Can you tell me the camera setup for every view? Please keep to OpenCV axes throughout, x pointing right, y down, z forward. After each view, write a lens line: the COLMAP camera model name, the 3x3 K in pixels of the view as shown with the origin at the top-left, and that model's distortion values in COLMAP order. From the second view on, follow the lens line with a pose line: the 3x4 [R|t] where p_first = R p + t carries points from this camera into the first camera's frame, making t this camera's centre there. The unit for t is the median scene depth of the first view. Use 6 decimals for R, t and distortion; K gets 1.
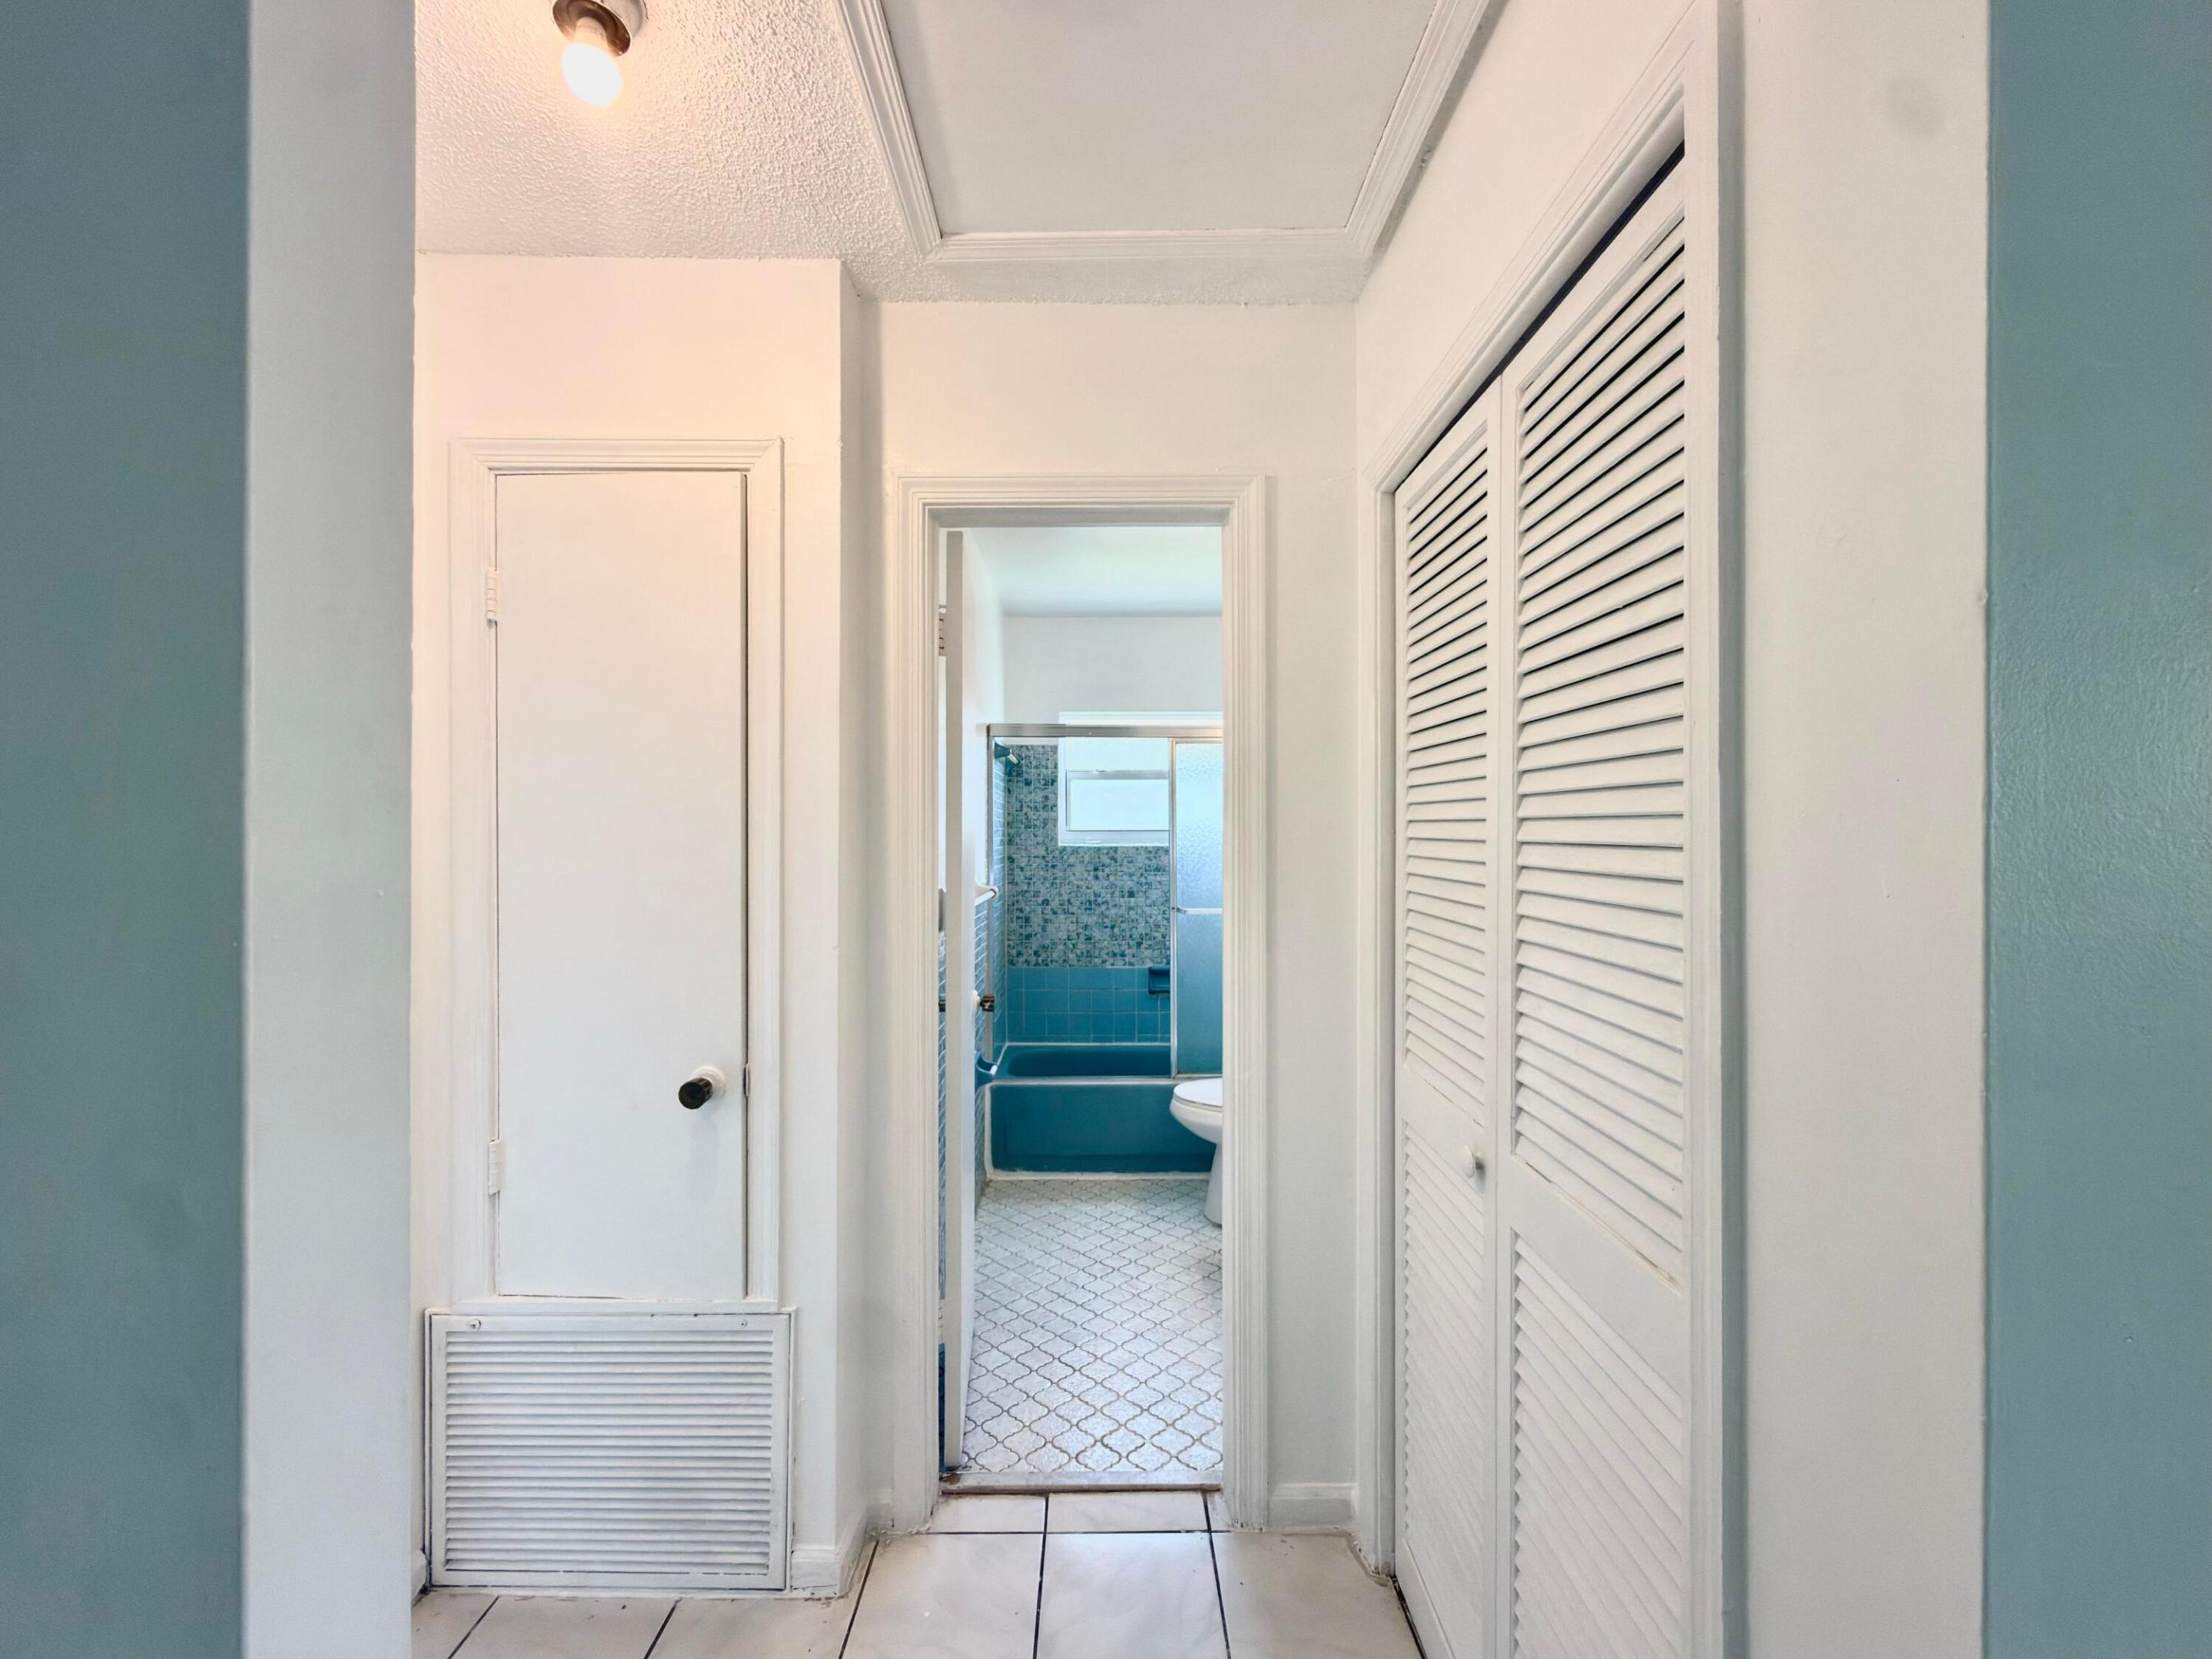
lens RADIAL K [[882.7, 0, 1103.7], [0, 882.7, 831.0], [0, 0, 1]] dist [-0.001464, 0.000399]
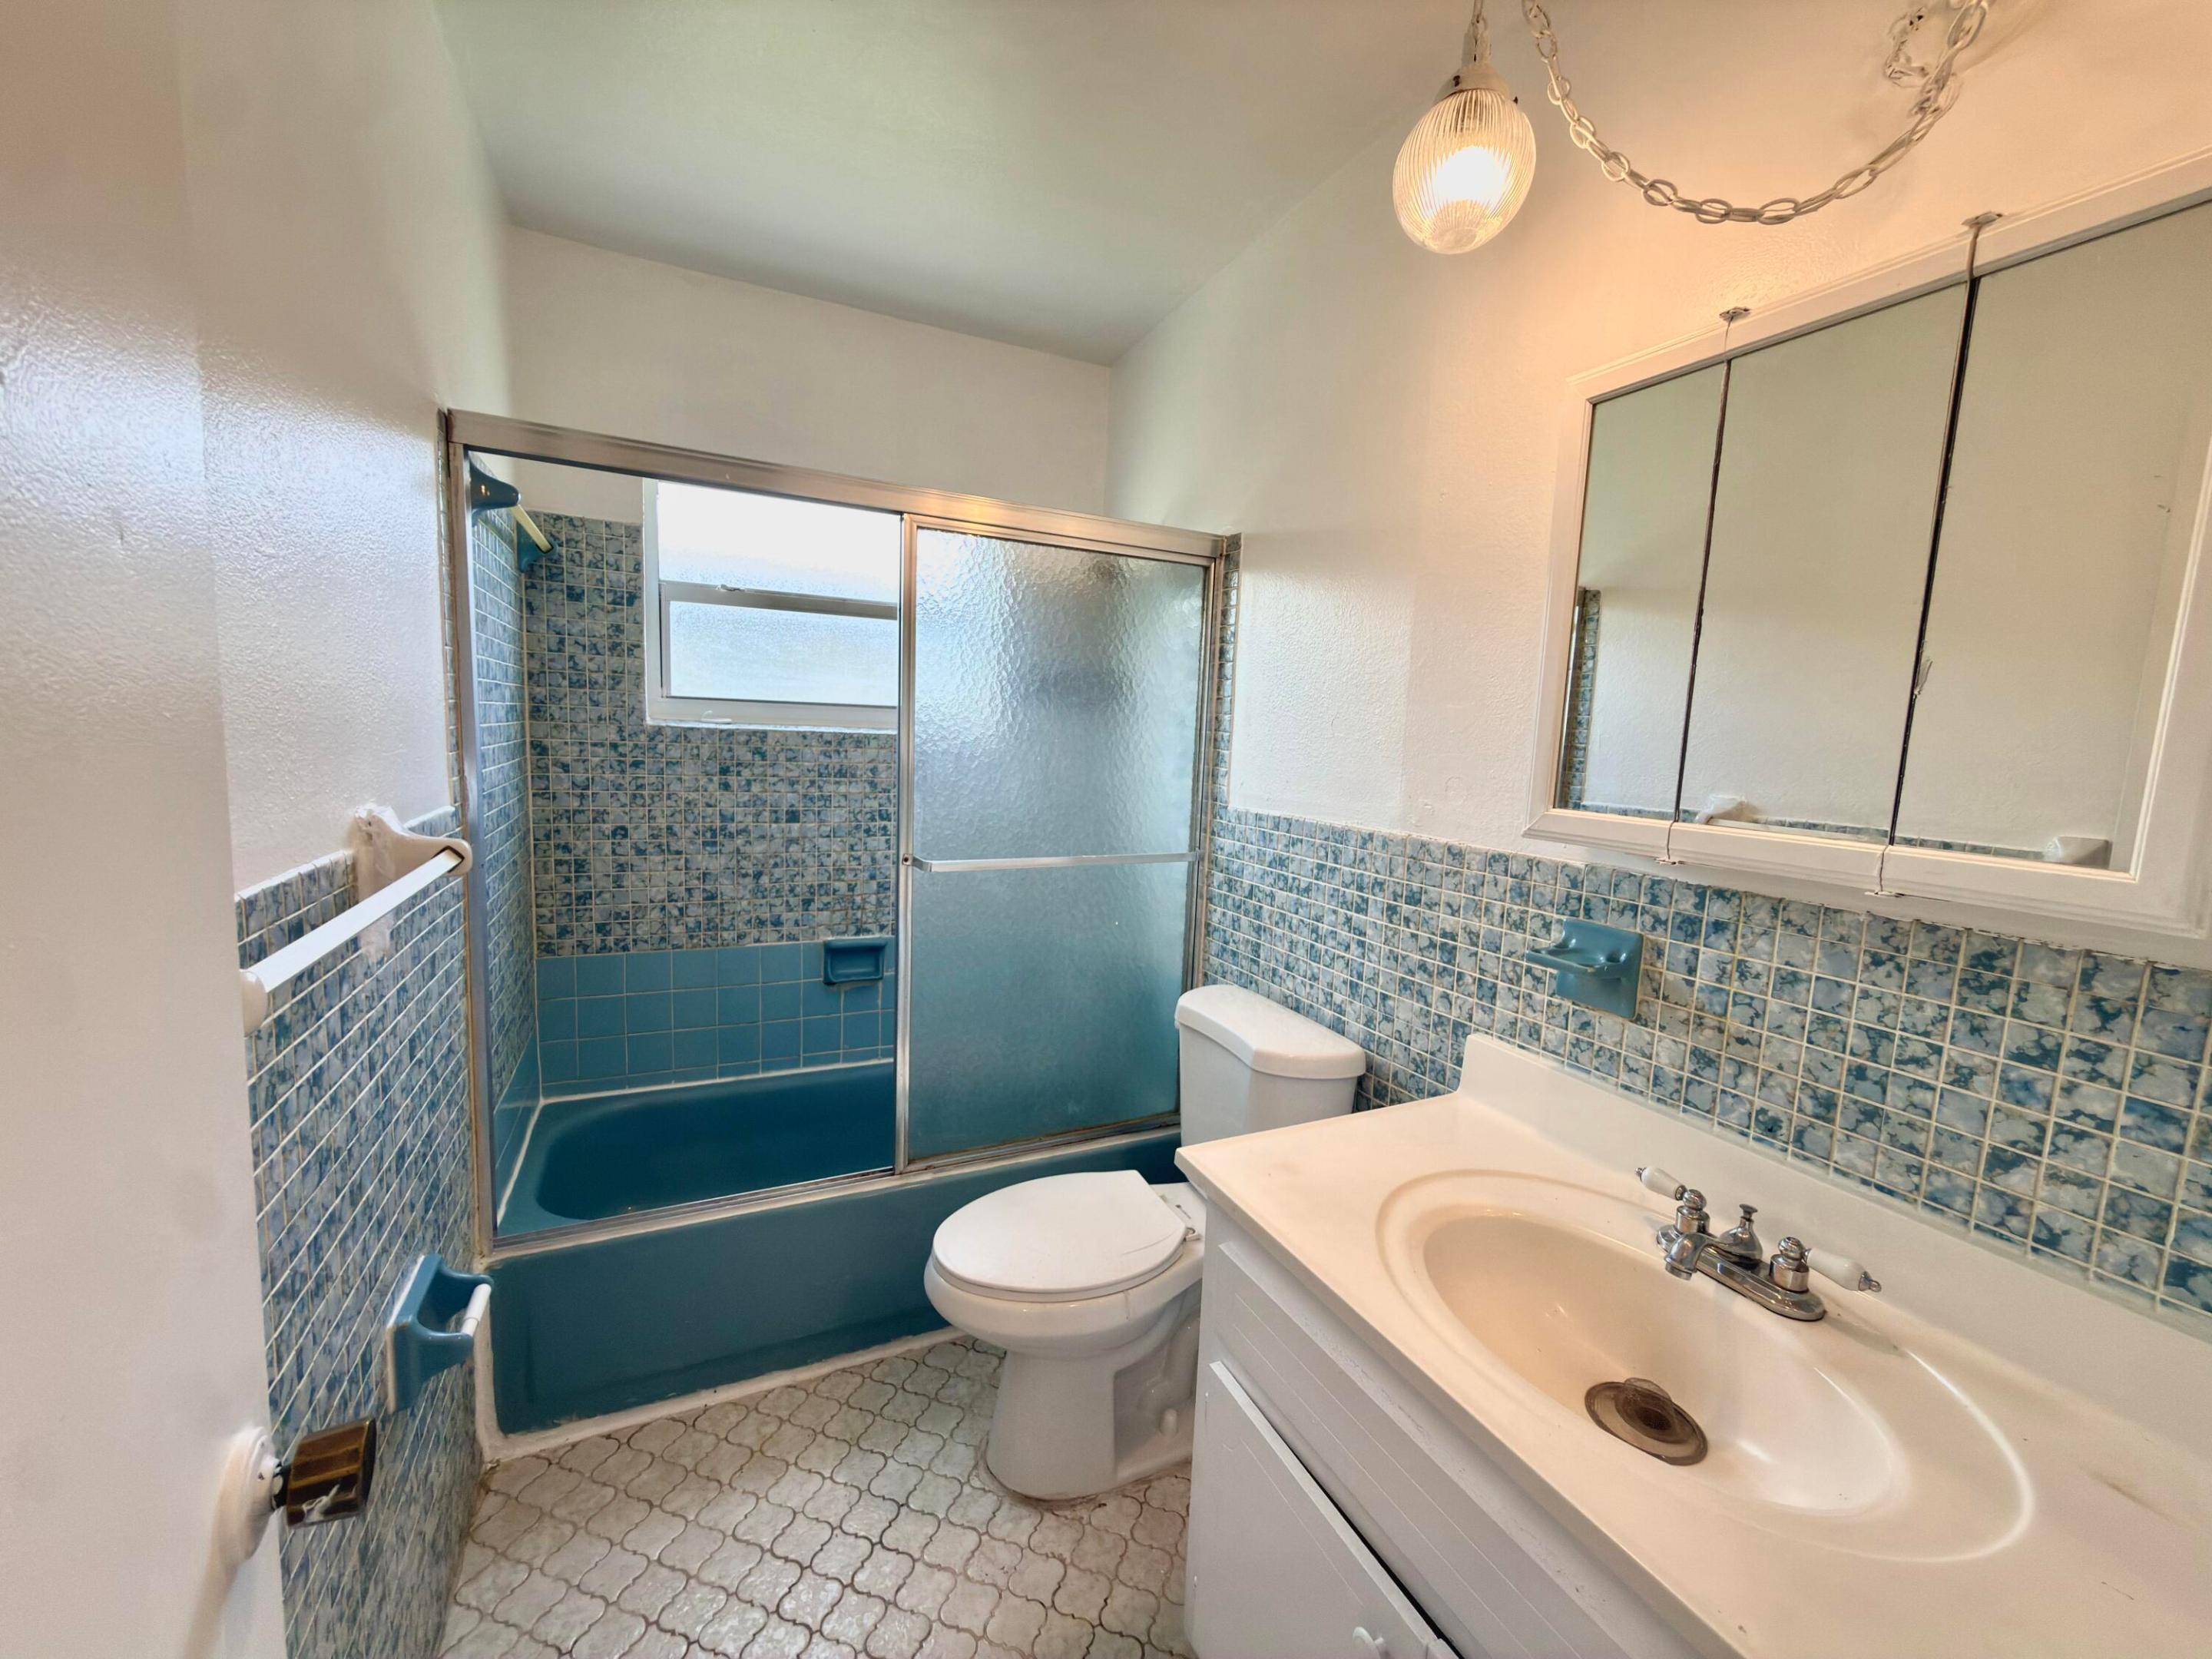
lens RADIAL K [[882.7, 0, 1110.4], [0, 882.7, 831.6], [0, 0, 1]] dist [-0.001464, 0.000399]
pose [[0.903605, -0.009057, 0.428271, -0.027121], [-0.047888, 0.991374, 0.122004, 0.002672], [-0.425682, -0.130753, 0.895376, 0.407783]]
